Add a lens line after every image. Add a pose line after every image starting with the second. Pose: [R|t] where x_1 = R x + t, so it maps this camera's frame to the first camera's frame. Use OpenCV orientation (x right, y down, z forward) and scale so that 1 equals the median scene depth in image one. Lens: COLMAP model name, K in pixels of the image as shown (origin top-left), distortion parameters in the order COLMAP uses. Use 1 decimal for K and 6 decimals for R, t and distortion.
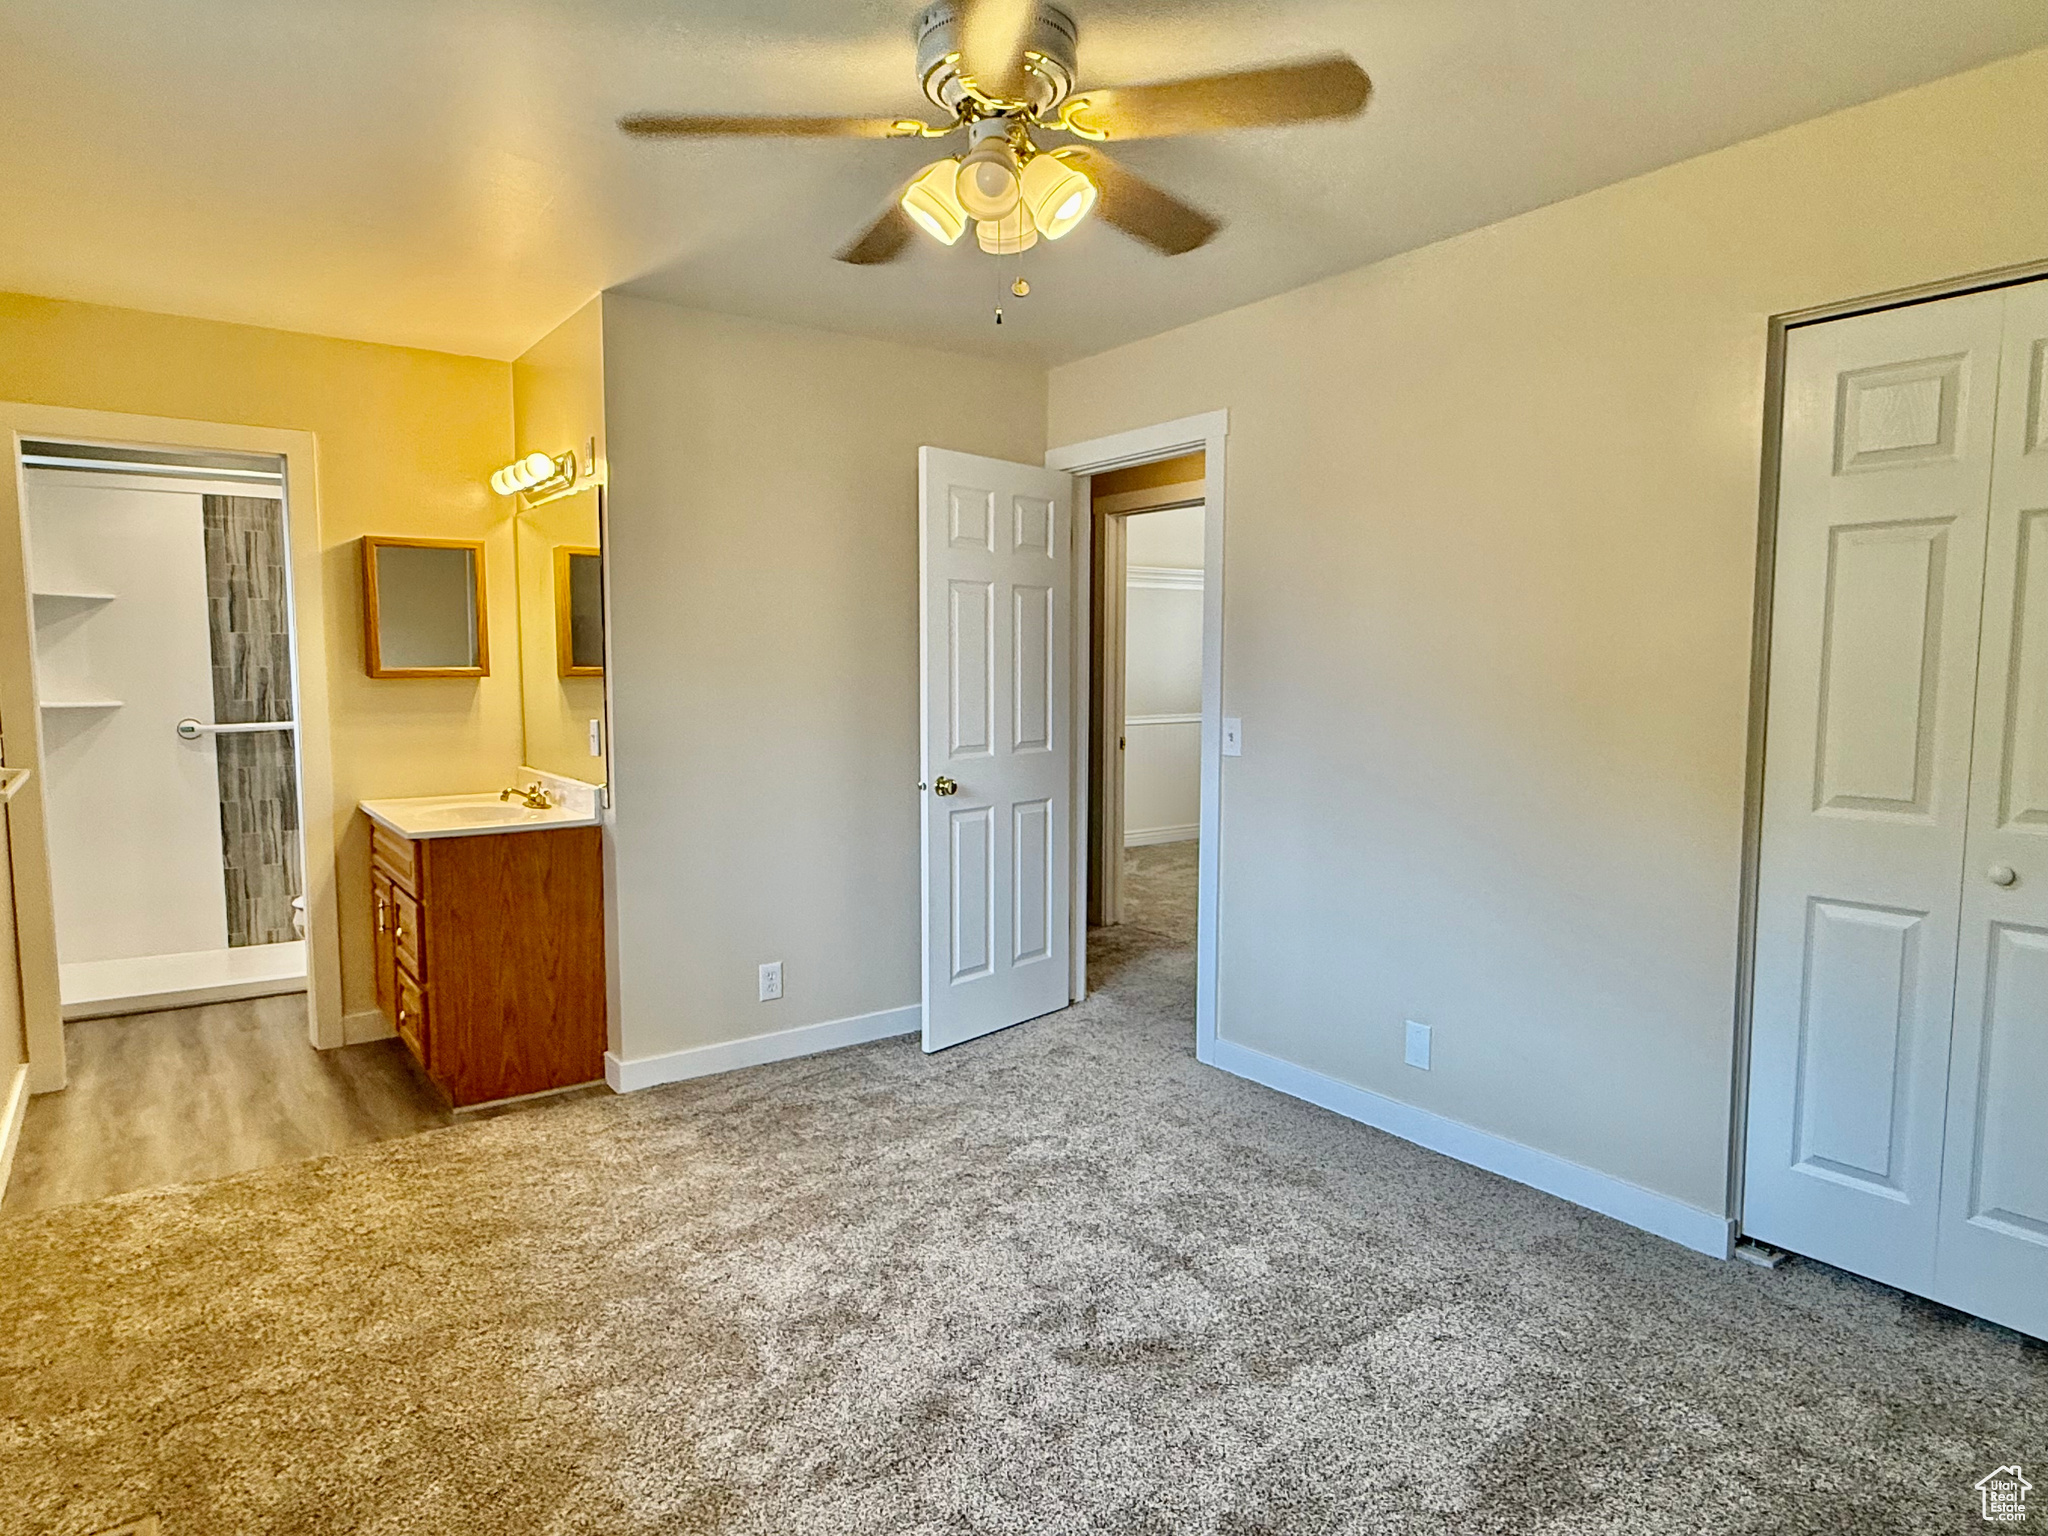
lens RADIAL K [[1220.3, 0, 1033.1], [0, 1220.3, 772.2], [0, 0, 1]] dist [-0.005591, 0.002769]
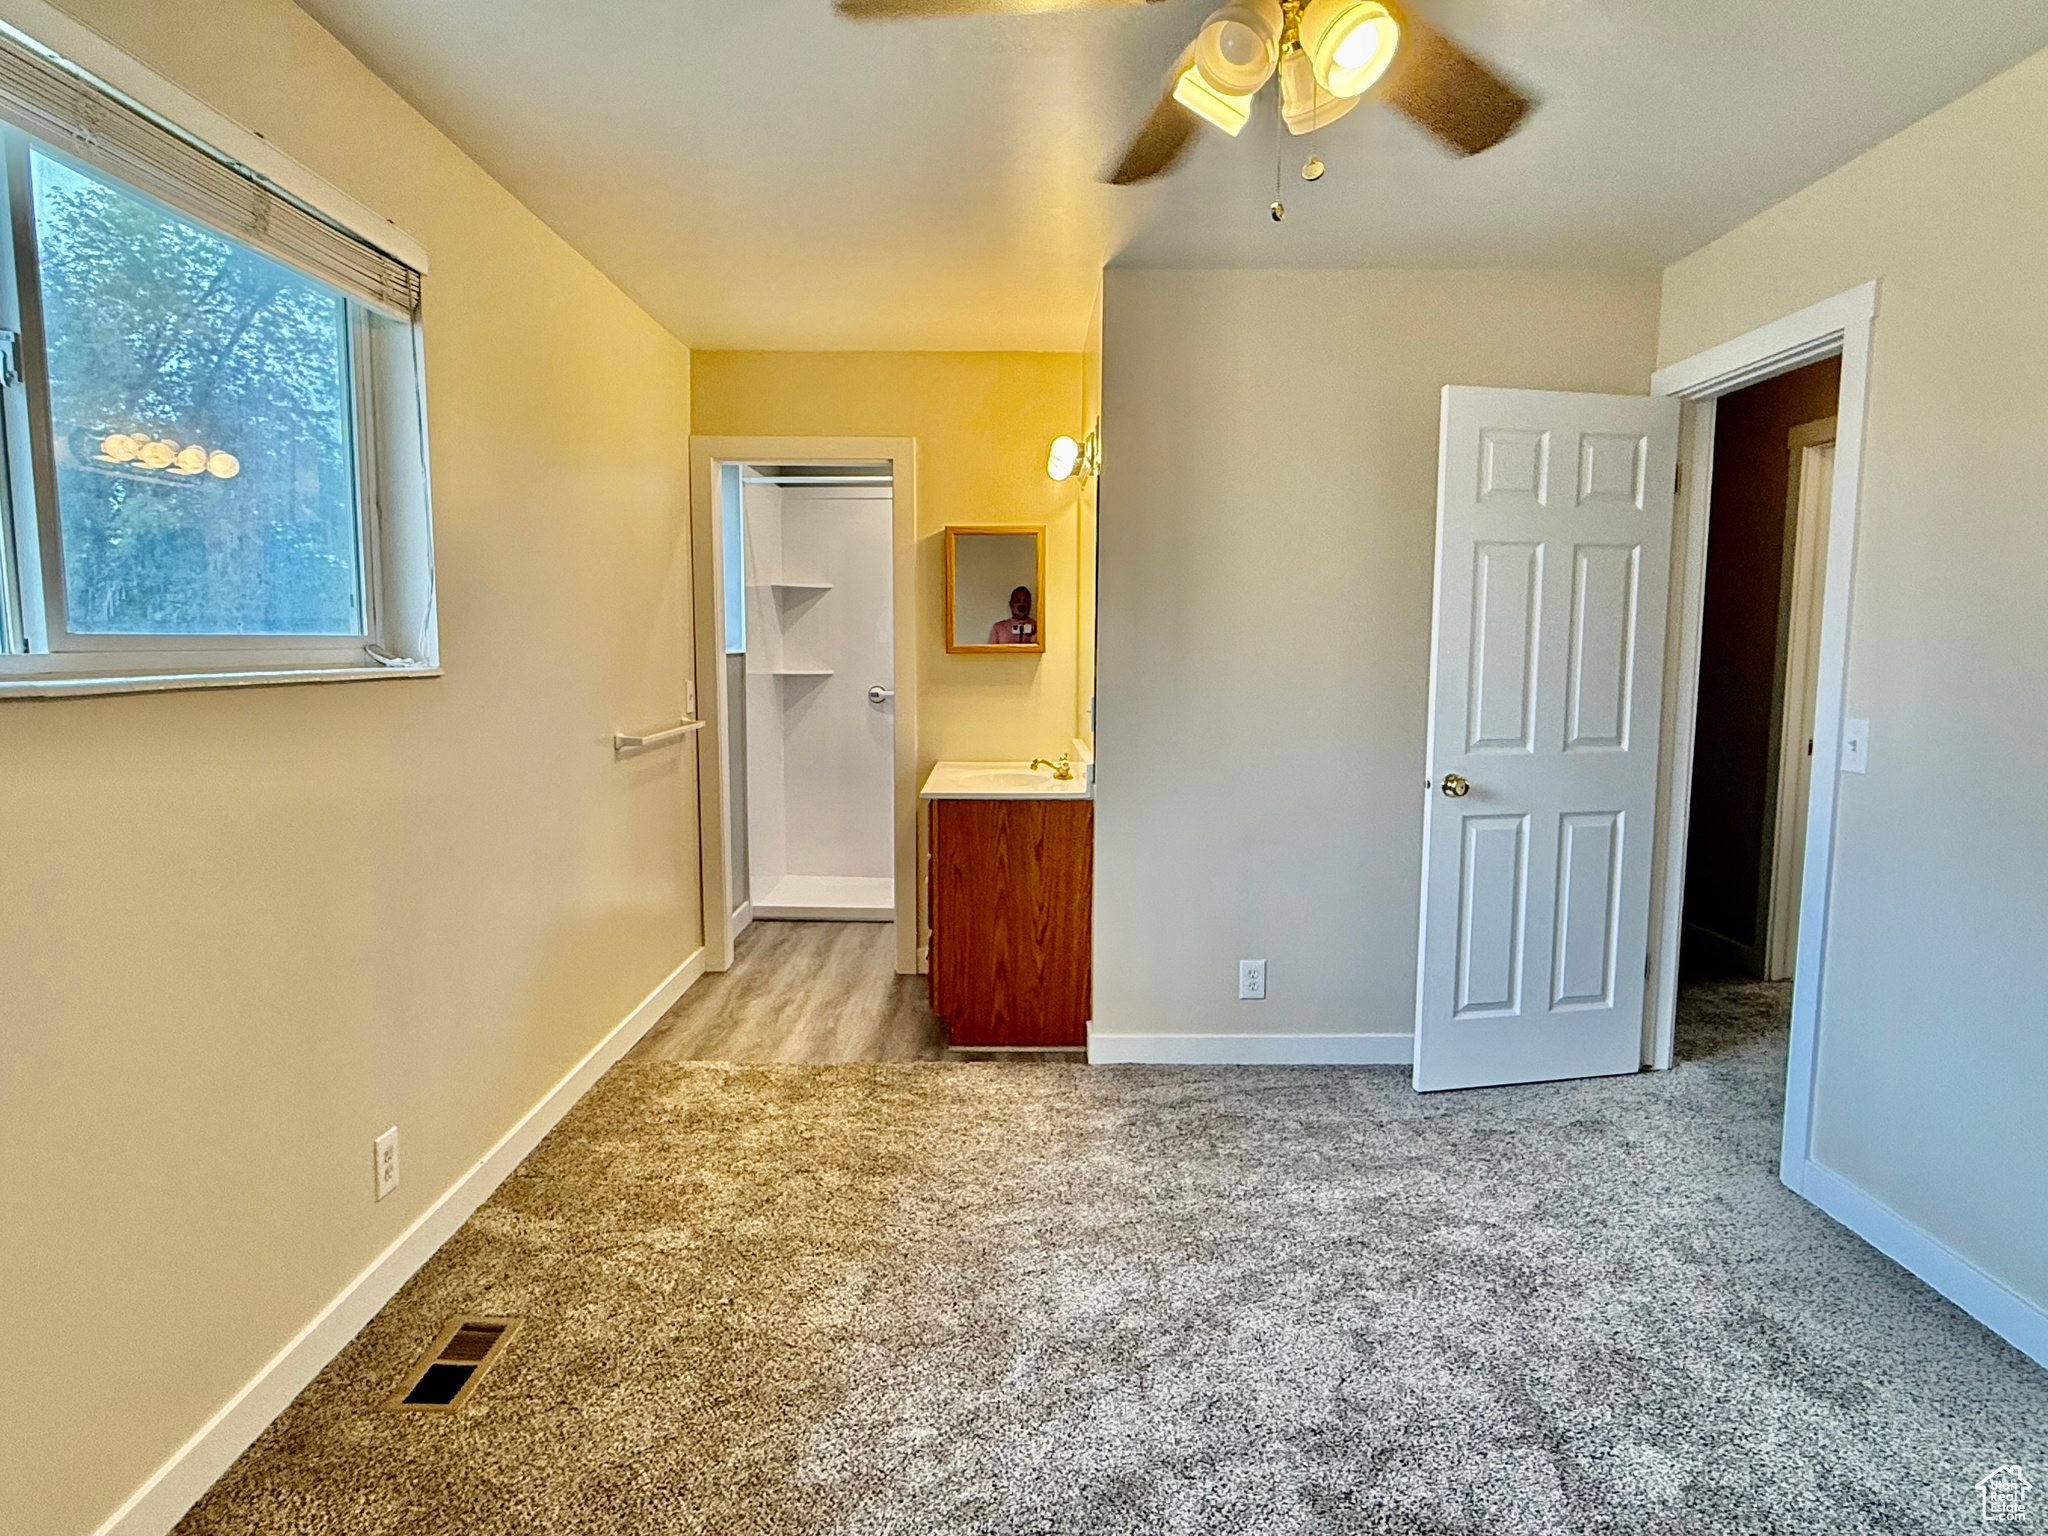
lens RADIAL K [[1220.3, 0, 1031.7], [0, 1220.3, 772.1], [0, 0, 1]] dist [-0.005591, 0.002769]
pose [[0.804717, 0.065761, -0.590005, 0.173809], [-0.056051, 0.997822, 0.034766, -0.010127], [0.591007, 0.005094, 0.806651, 0.126401]]
